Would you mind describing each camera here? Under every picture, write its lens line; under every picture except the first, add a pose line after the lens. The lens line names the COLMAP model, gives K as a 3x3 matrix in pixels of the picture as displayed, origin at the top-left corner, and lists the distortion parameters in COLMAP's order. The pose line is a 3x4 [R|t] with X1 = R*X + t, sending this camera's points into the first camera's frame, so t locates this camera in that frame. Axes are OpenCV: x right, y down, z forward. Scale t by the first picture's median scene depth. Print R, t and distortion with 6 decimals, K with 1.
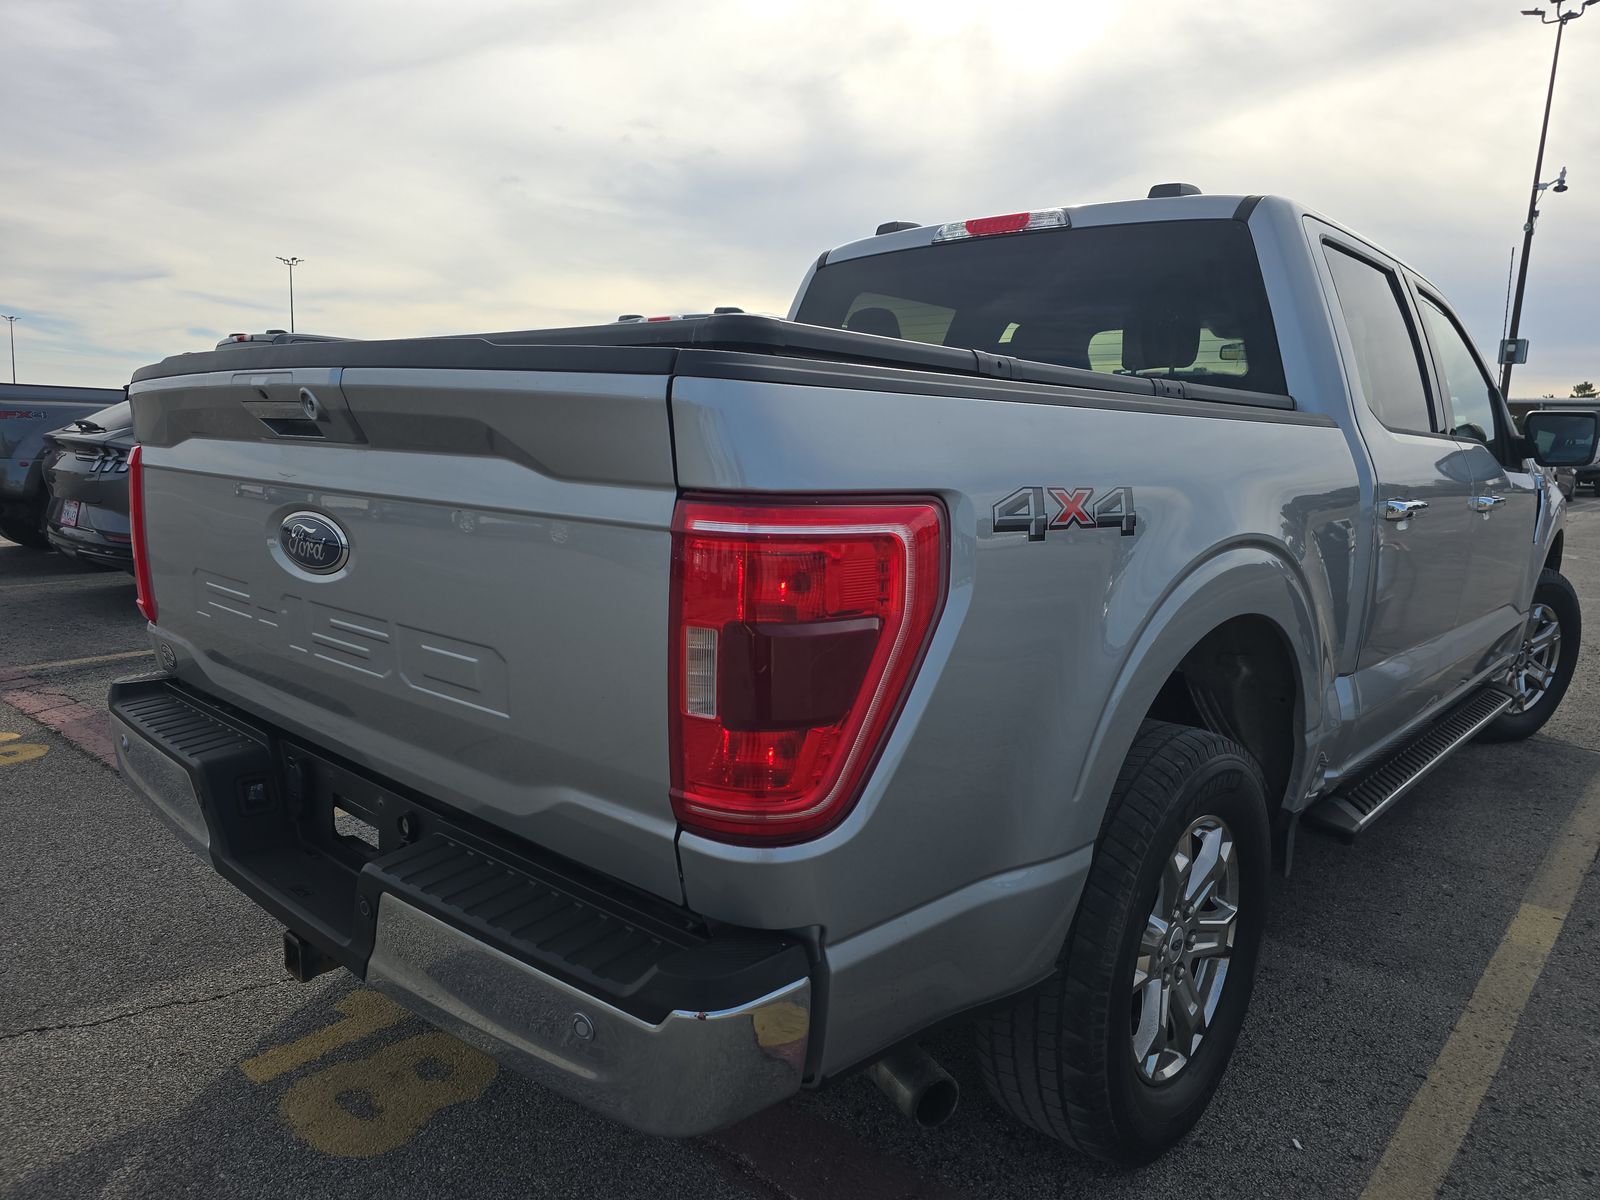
lens RADIAL K [[1085.1, 0, 825.6], [0, 1085.1, 594.6], [0, 0, 1]] dist [0.057024, -0.036191]
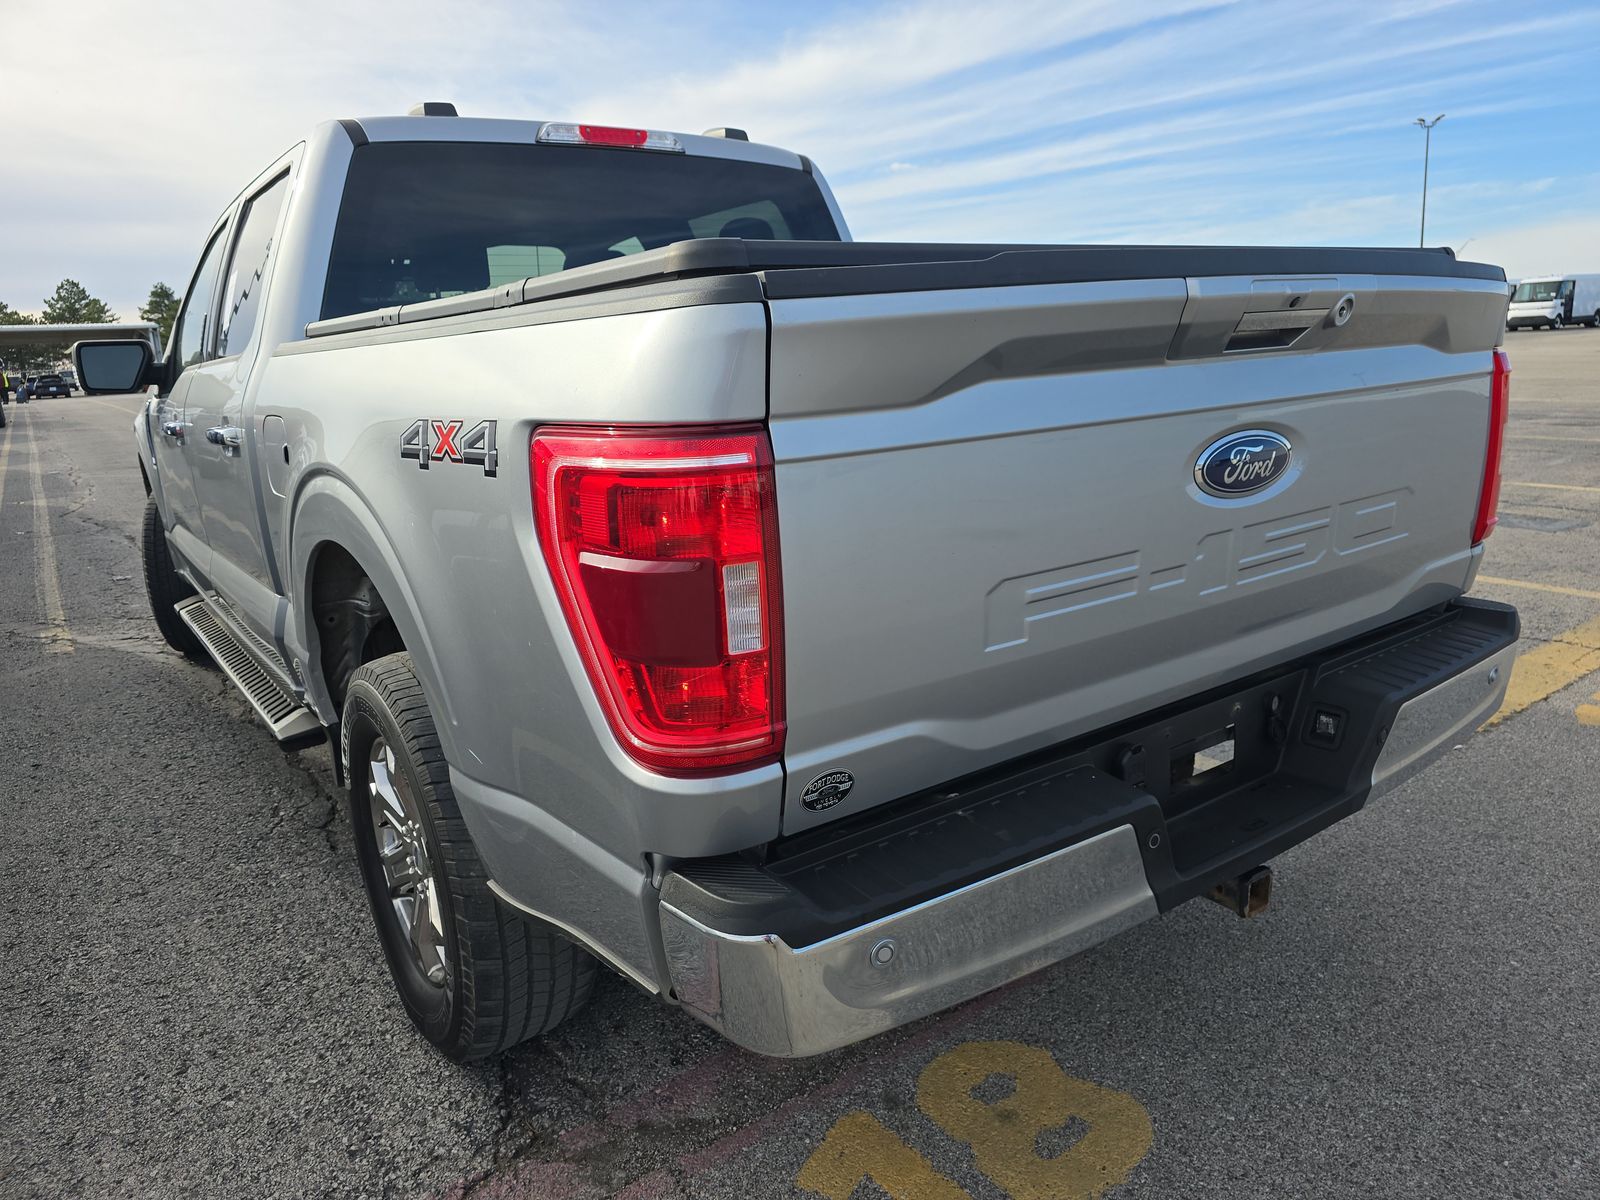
lens RADIAL K [[1093.9, 0, 797.7], [0, 1093.9, 614.3], [0, 0, 1]] dist [0.046268, -0.035497]
pose [[0.202487, -0.264375, 0.942924, -0.858221], [0.197453, 0.954116, 0.225111, -0.124105], [-0.959172, 0.140601, 0.245398, 0.674947]]
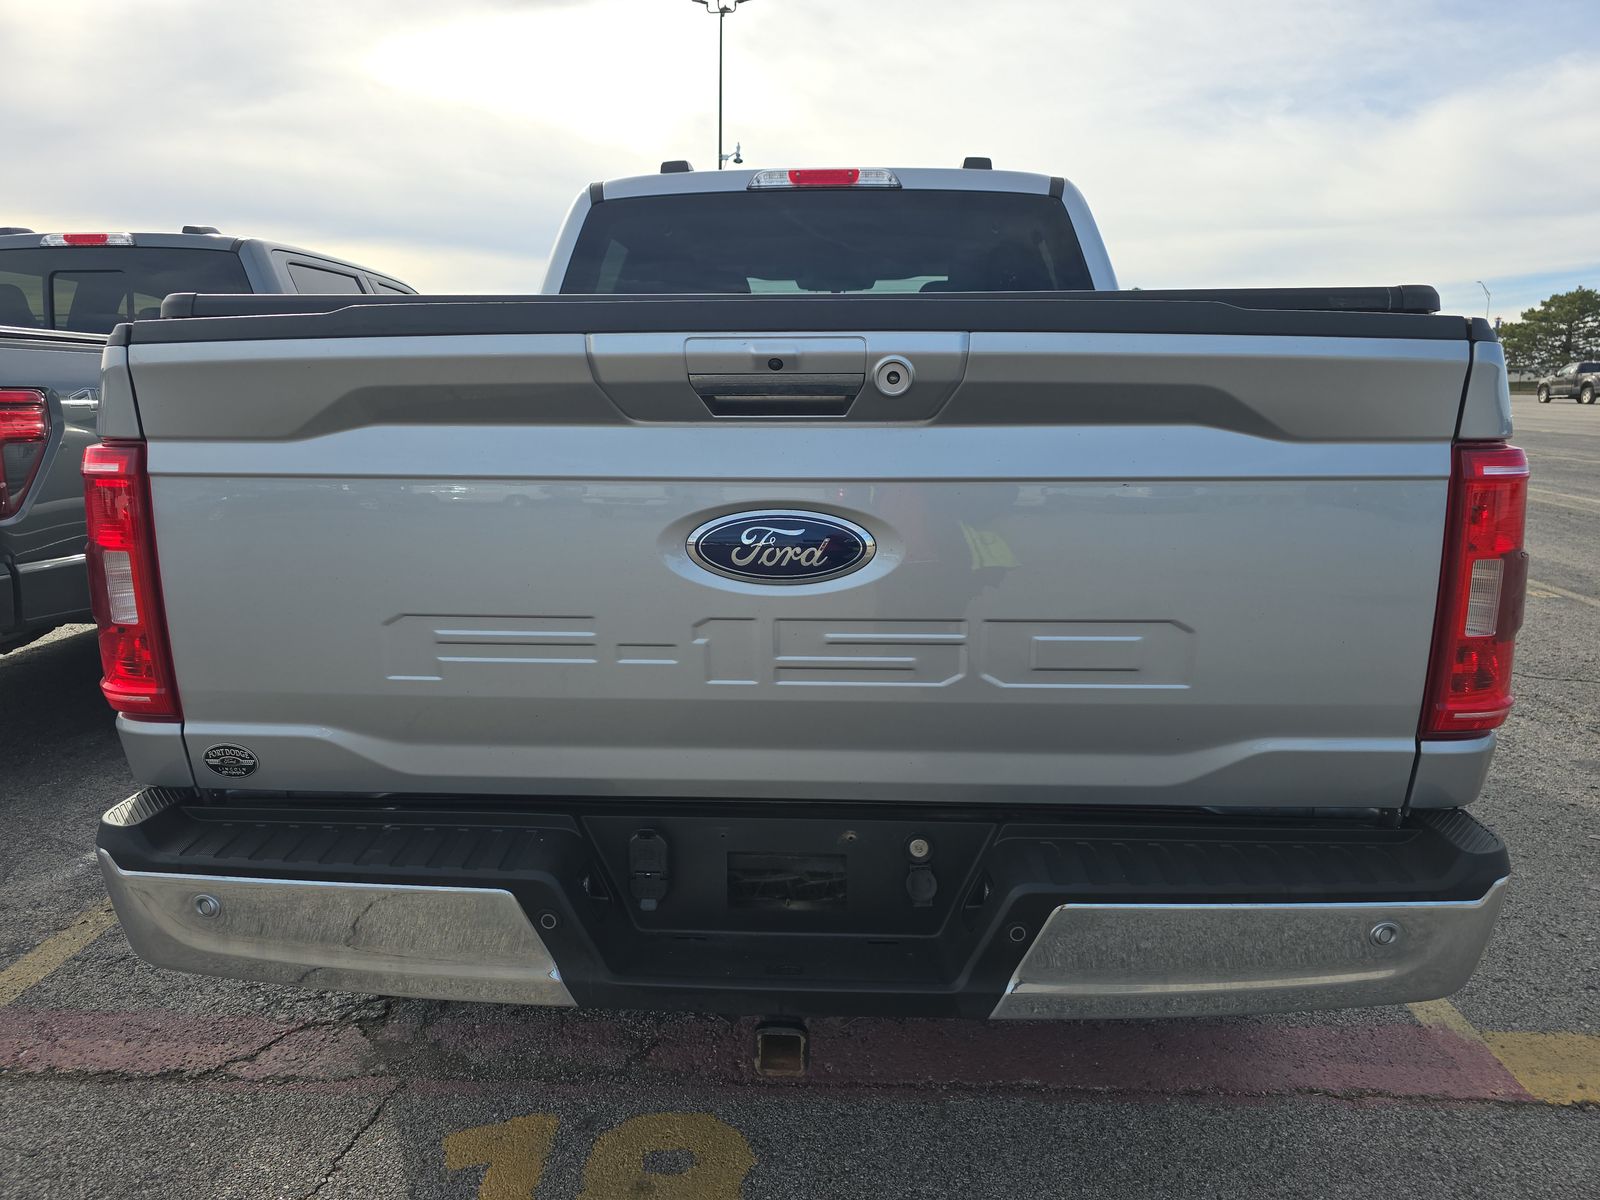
lens RADIAL K [[1097.8, 0, 804.1], [0, 1097.8, 596.0], [0, 0, 1]] dist [0.043026, -0.036316]
pose [[0.774567, -0.147317, 0.615097, -0.561272], [0.114519, 0.989088, 0.092681, -0.049782], [-0.622039, -0.001347, 0.782985, 0.206334]]
